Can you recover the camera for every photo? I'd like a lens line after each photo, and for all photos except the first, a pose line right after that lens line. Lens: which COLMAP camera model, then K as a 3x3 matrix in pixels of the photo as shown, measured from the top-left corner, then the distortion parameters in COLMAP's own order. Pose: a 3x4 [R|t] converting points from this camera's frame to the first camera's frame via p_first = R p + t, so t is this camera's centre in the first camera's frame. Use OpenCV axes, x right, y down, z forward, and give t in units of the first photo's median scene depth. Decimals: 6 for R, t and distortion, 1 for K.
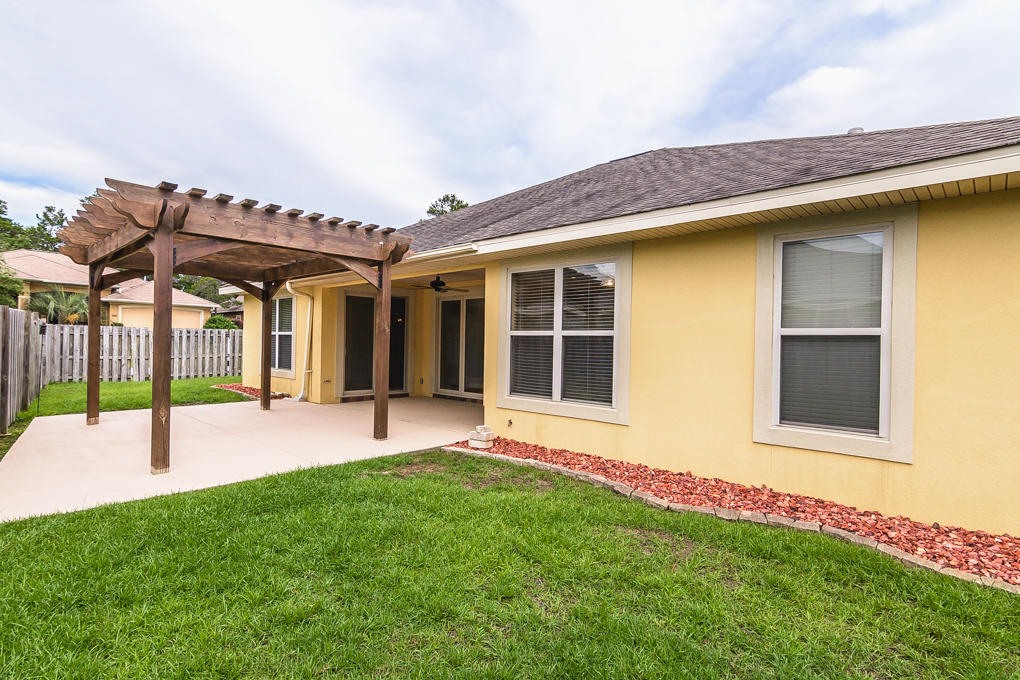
lens RADIAL K [[520.2, 0, 510.3], [0, 520.2, 343.7], [0, 0, 1]] dist [0.007265, -0.007002]
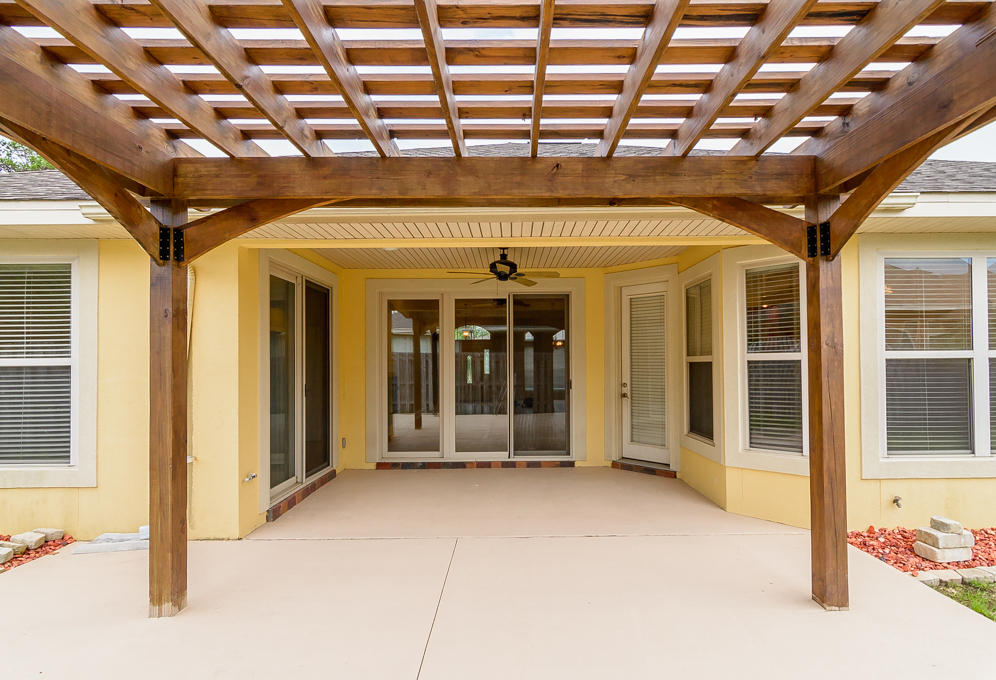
lens RADIAL K [[492.0, 0, 514.3], [0, 492.0, 352.8], [0, 0, 1]] dist [0.002570, 0.001152]
pose [[0.719347, -0.007477, 0.694610, -0.462358], [0.021543, 0.999701, -0.011549, -0.016286], [-0.694317, 0.023272, 0.719293, 0.566716]]
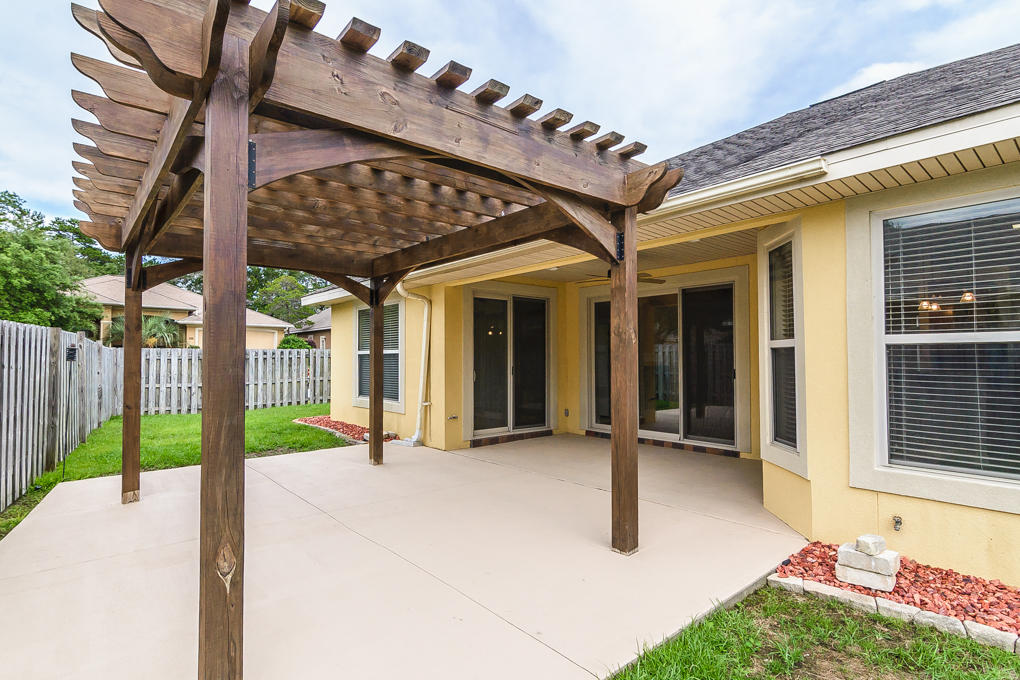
lens RADIAL K [[520.2, 0, 508.6], [0, 520.2, 343.5], [0, 0, 1]] dist [0.007265, -0.007002]
pose [[0.993659, -0.024842, -0.109660, -0.193338], [0.021659, 0.999312, -0.030119, -0.005992], [0.110332, 0.027552, 0.993513, 0.297710]]
